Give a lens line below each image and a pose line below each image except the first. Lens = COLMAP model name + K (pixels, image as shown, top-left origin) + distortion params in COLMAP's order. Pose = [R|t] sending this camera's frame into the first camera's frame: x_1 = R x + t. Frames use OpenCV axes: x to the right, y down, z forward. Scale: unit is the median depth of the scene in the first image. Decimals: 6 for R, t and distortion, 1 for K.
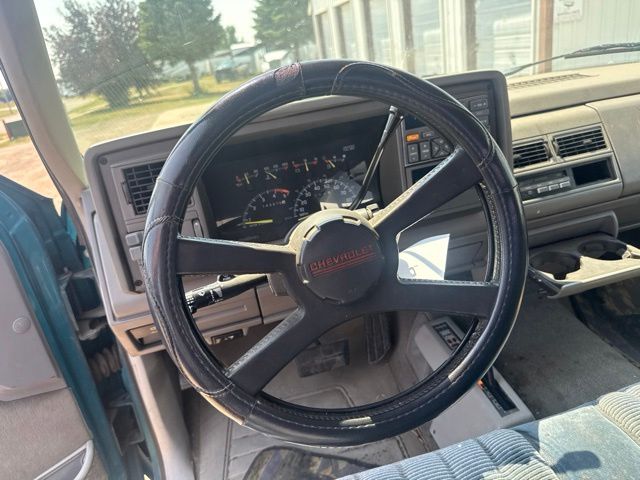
lens RADIAL K [[467.1, 0, 320.0], [0, 467.1, 240.0], [0, 0, 1]] dist [-0.015814, -0.005861]
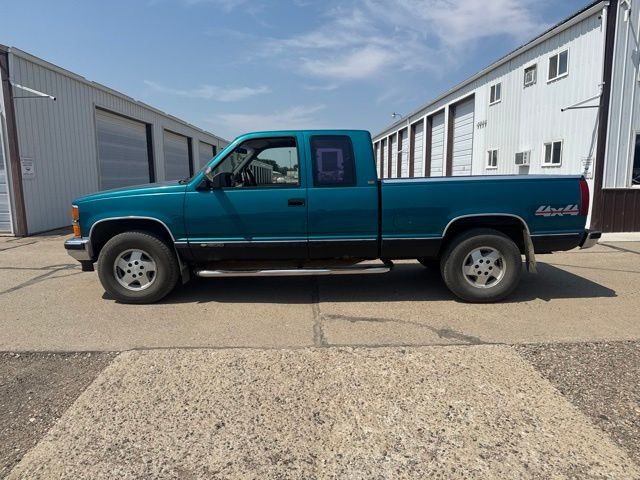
lens RADIAL K [[452.1, 0, 320.0], [0, 452.1, 240.0], [0, 0, 1]] dist [0.047499, -0.075476]
pose [[0.234263, 0.008905, 0.972133, -0.137175], [0.345278, 0.934004, -0.091760, 0.038151], [-0.908793, 0.357152, 0.215727, -0.029476]]
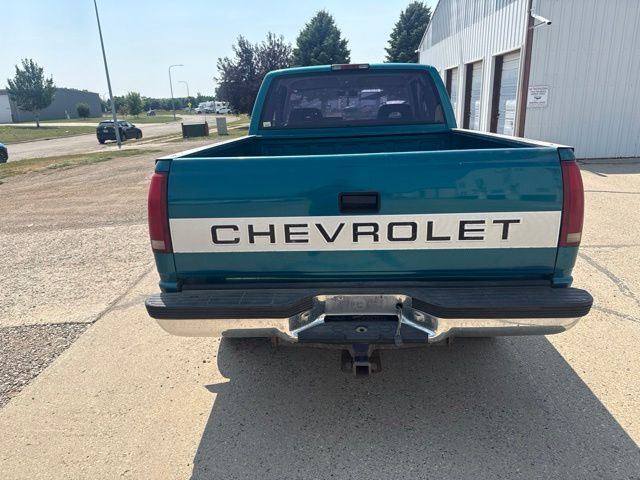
lens RADIAL K [[452.1, 0, 320.0], [0, 452.1, 240.0], [0, 0, 1]] dist [0.047499, -0.075476]
pose [[0.956476, 0.190546, -0.221011, 0.046435], [-0.206687, 0.977017, -0.052144, 0.043422], [0.205996, 0.095555, 0.973876, -0.129643]]
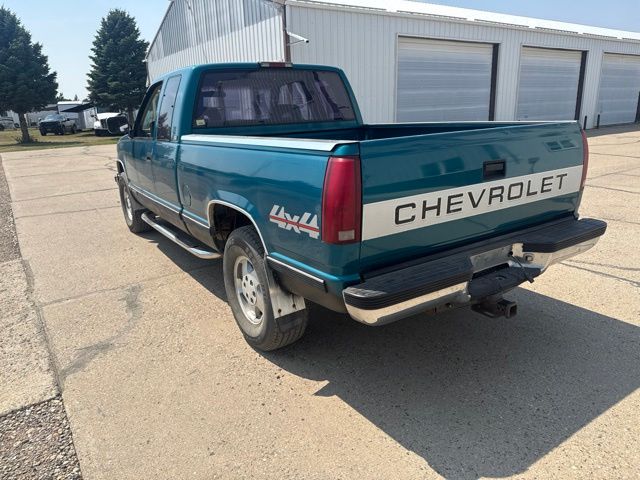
lens RADIAL K [[452.1, 0, 320.0], [0, 452.1, 240.0], [0, 0, 1]] dist [0.047499, -0.075476]
pose [[0.934241, 0.015287, 0.356314, -0.008889], [0.034482, 0.990529, -0.132906, 0.052941], [-0.354971, 0.136453, 0.924865, -0.125403]]
